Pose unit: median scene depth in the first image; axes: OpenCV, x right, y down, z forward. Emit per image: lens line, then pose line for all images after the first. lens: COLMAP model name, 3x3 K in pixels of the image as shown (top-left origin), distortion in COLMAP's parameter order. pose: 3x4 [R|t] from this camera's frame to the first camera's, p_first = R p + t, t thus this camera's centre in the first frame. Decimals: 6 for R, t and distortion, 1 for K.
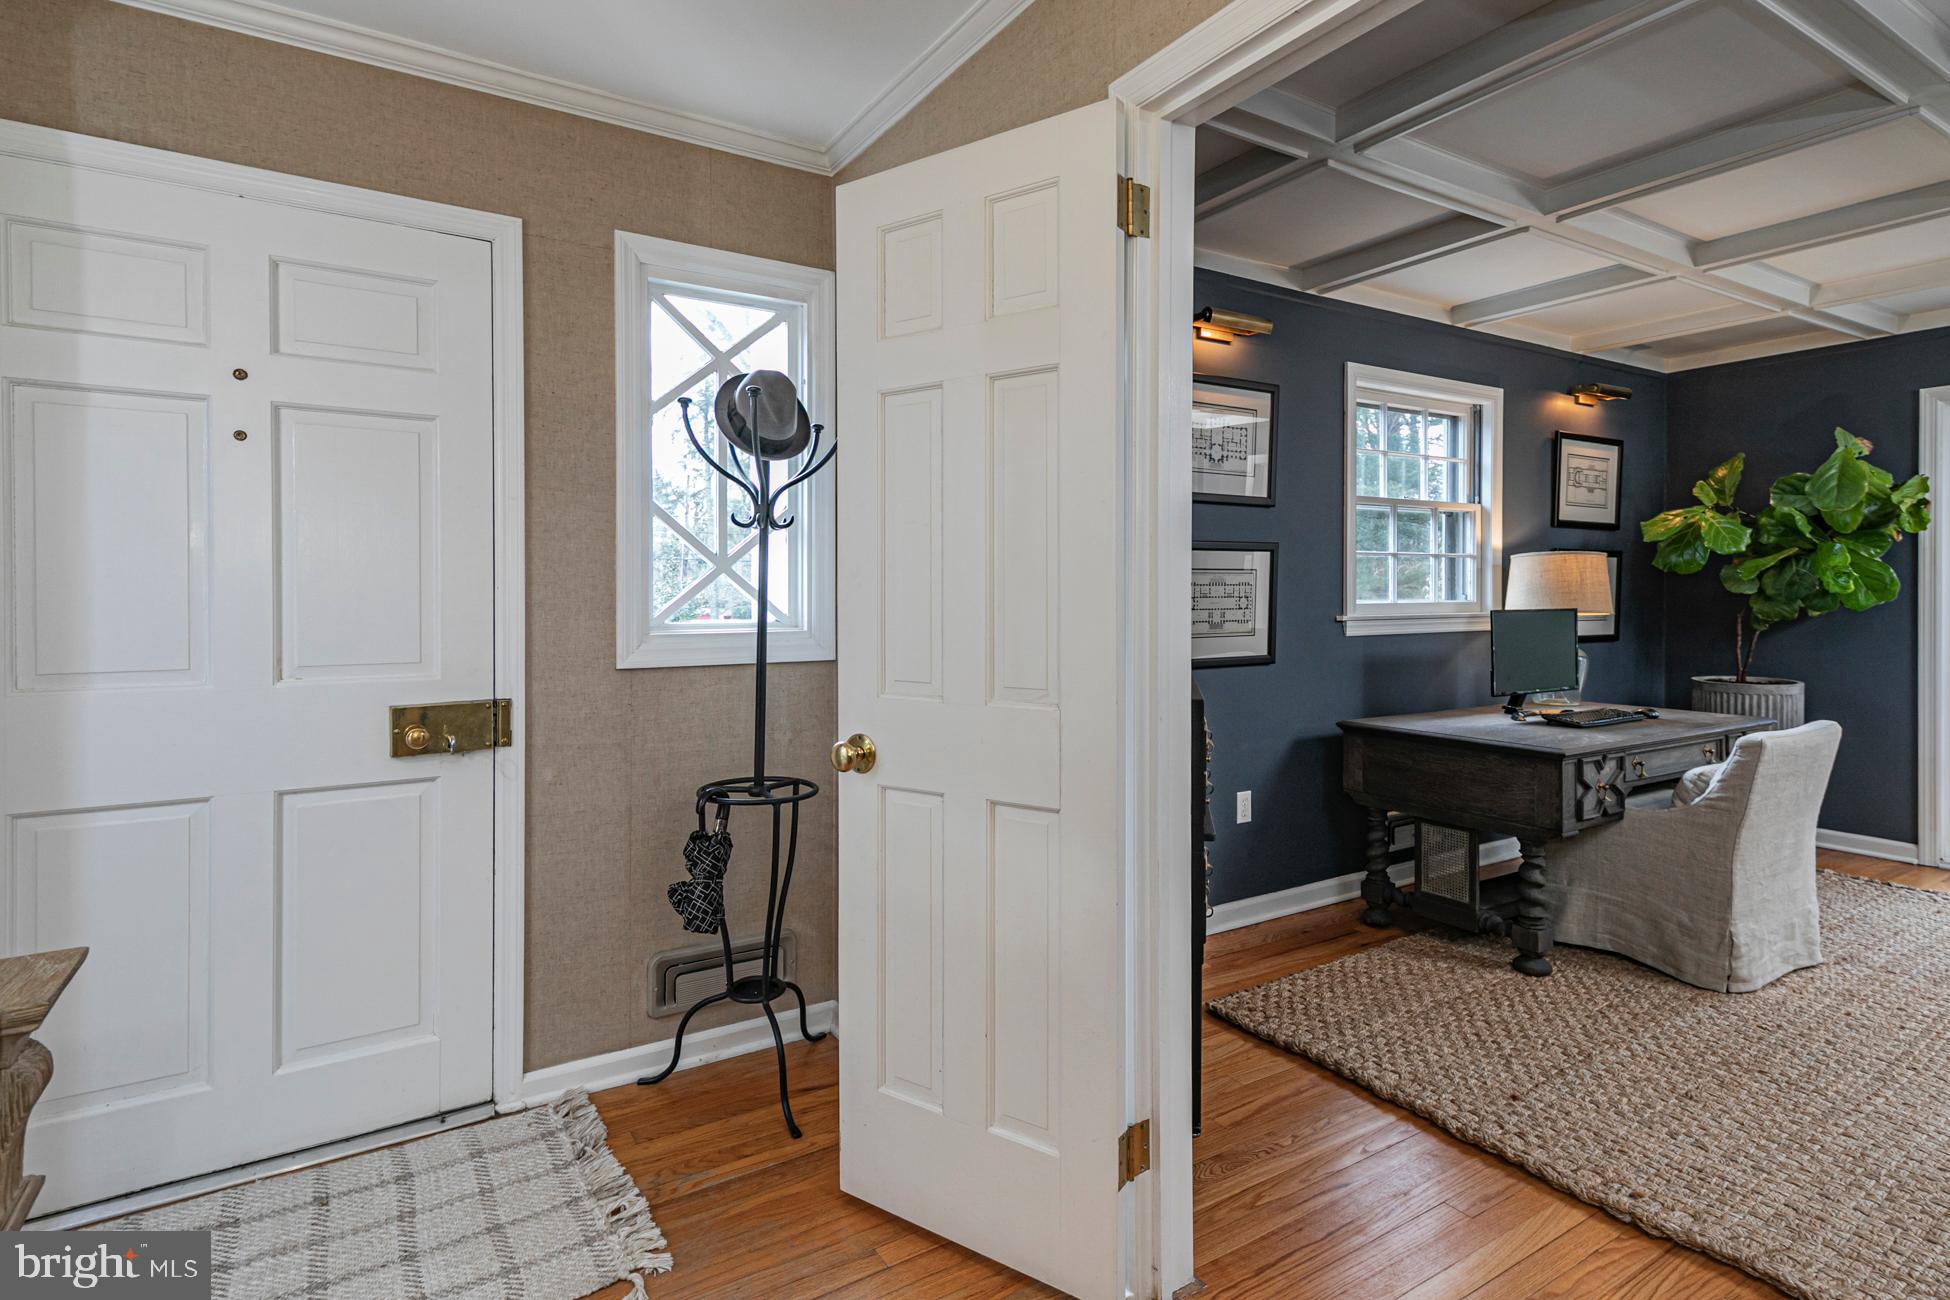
lens RADIAL K [[930.0, 0, 990.6], [0, 930.0, 588.9], [0, 0, 1]] dist [0.033566, -0.006266]
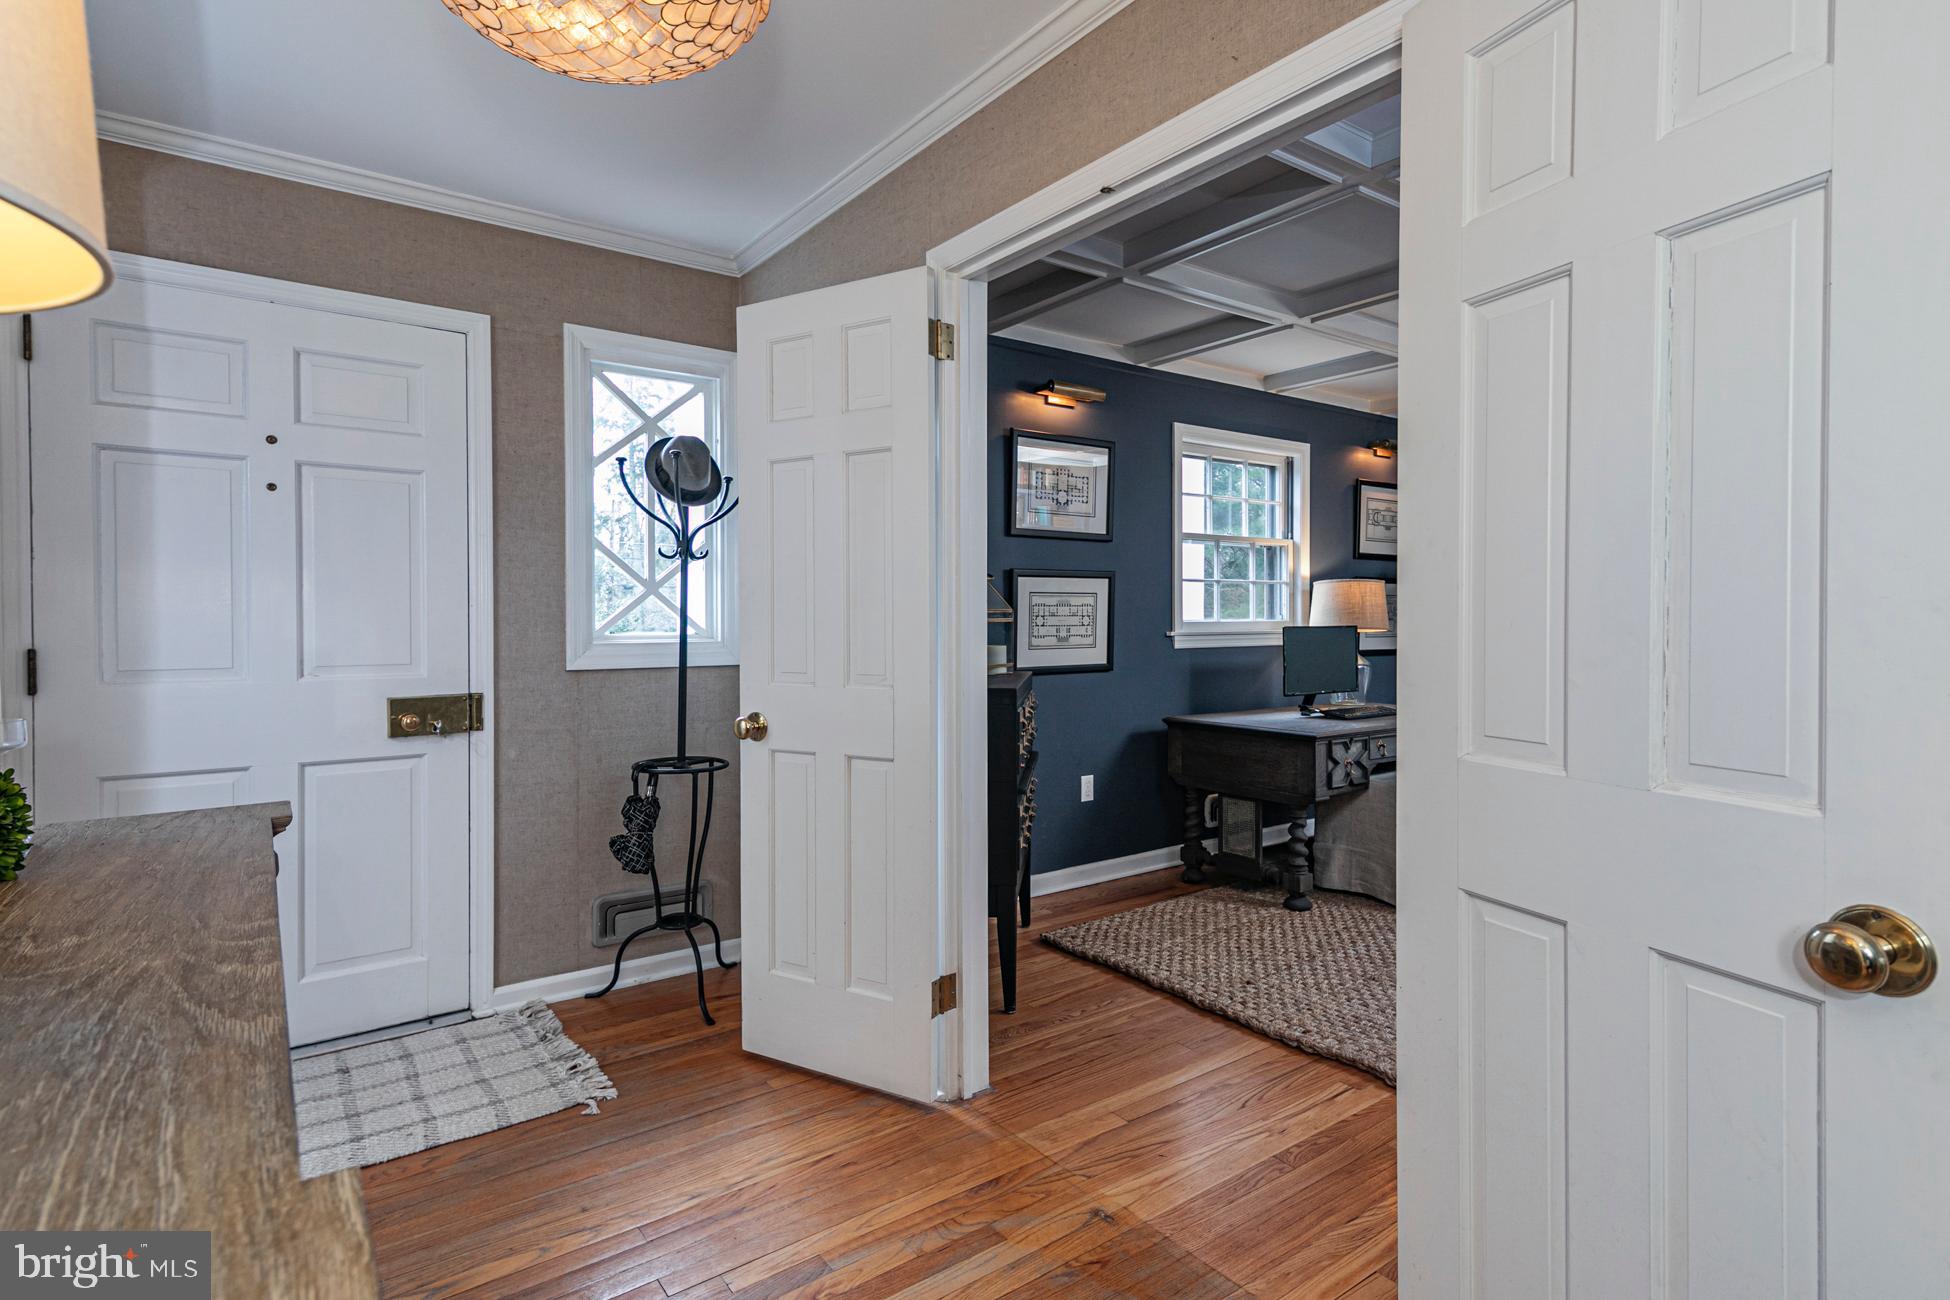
lens RADIAL K [[930.0, 0, 968.1], [0, 930.0, 624.9], [0, 0, 1]] dist [0.033566, -0.006266]
pose [[0.998821, -0.000267, 0.048539, 0.082690], [-0.000231, 0.999947, 0.010254, 0.011301], [-0.048539, -0.010253, 0.998769, -0.295715]]
